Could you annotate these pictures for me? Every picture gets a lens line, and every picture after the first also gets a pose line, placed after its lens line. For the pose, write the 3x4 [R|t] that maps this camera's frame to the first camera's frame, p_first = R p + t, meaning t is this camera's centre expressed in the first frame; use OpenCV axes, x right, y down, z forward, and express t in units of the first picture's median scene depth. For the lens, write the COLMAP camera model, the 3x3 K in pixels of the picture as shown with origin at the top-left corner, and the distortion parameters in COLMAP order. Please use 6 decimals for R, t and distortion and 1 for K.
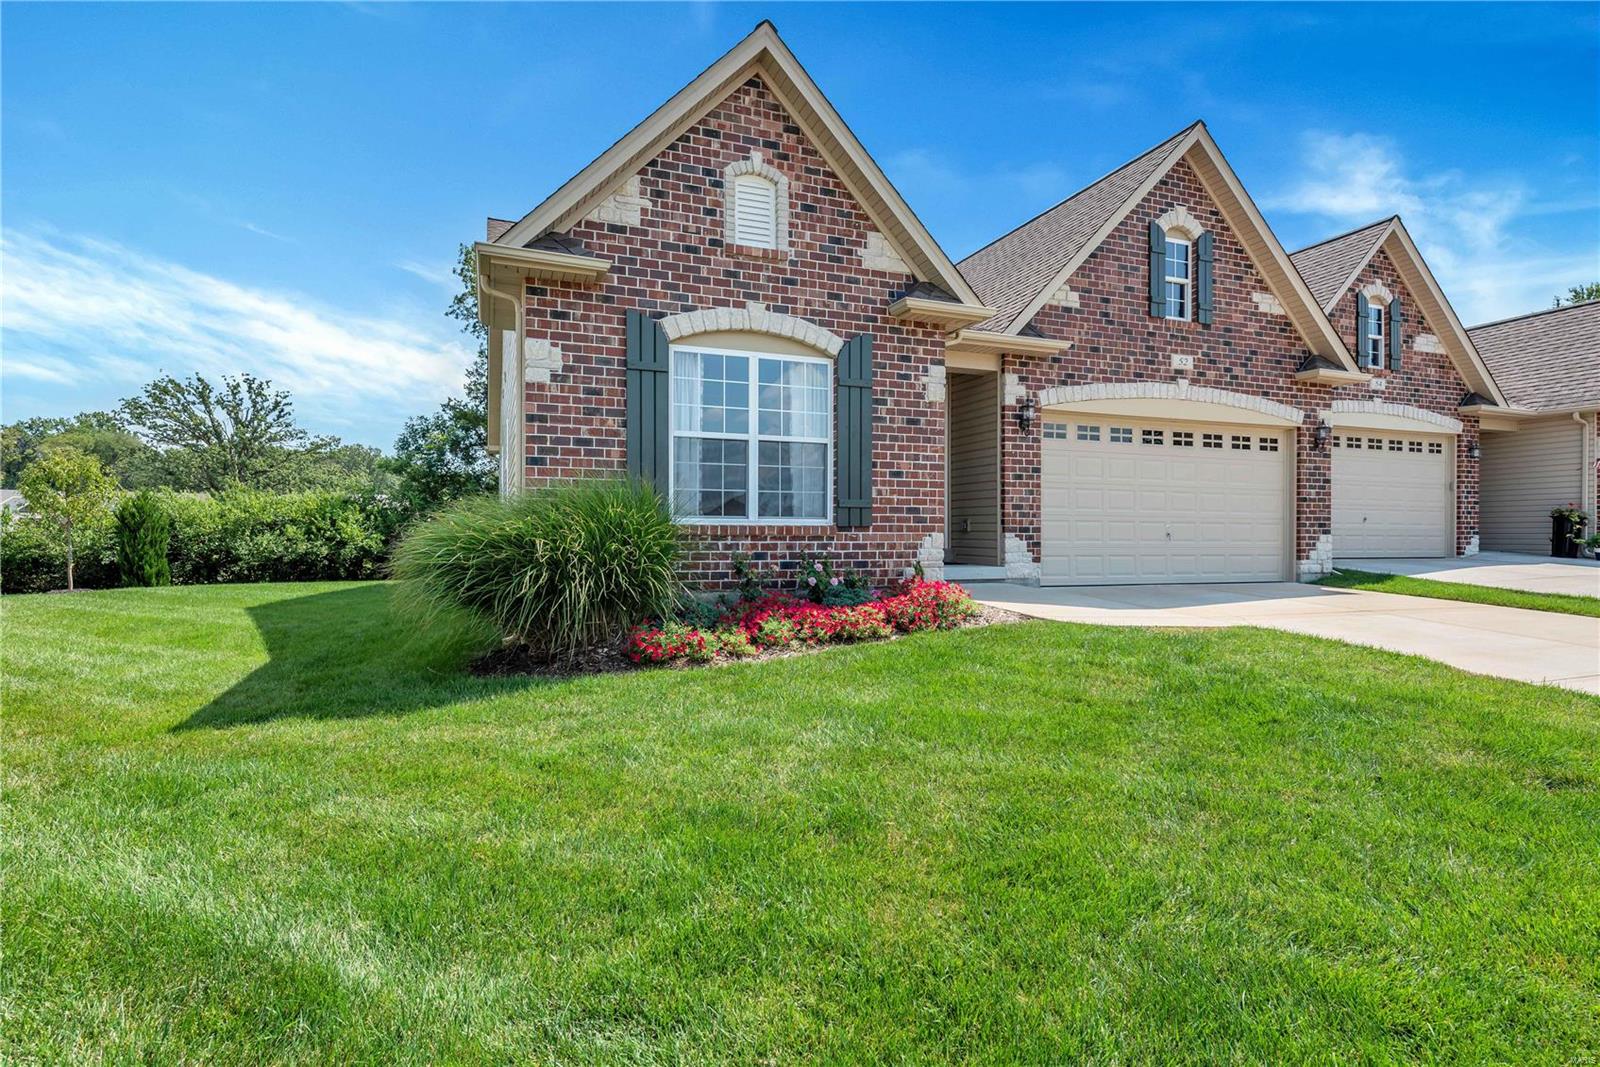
lens RADIAL K [[823.5, 0, 800.0], [0, 823.5, 533.5], [0, 0, 1]] dist [0.010532, -0.001903]
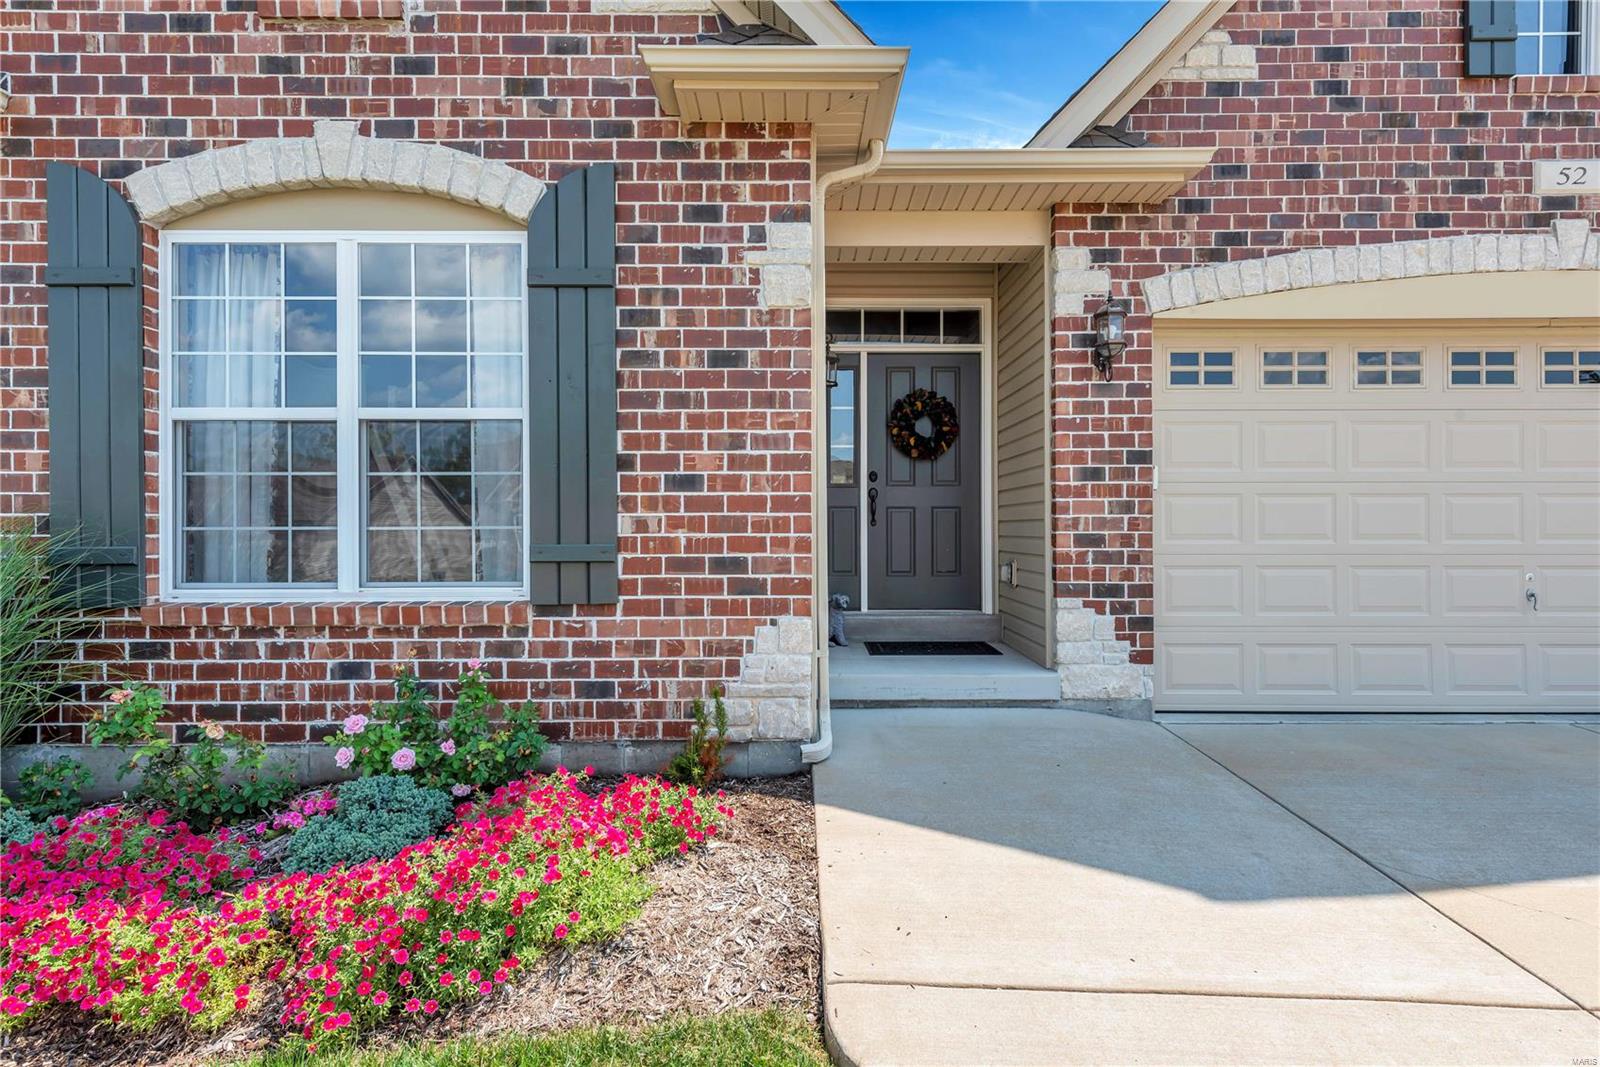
lens RADIAL K [[823.5, 0, 800.0], [0, 823.5, 533.5], [0, 0, 1]] dist [0.010532, -0.001903]
pose [[0.932383, -0.005903, -0.361424, 0.327026], [0.007463, 0.999968, 0.002921, -0.045284], [0.361396, -0.005421, 0.932397, 0.611020]]
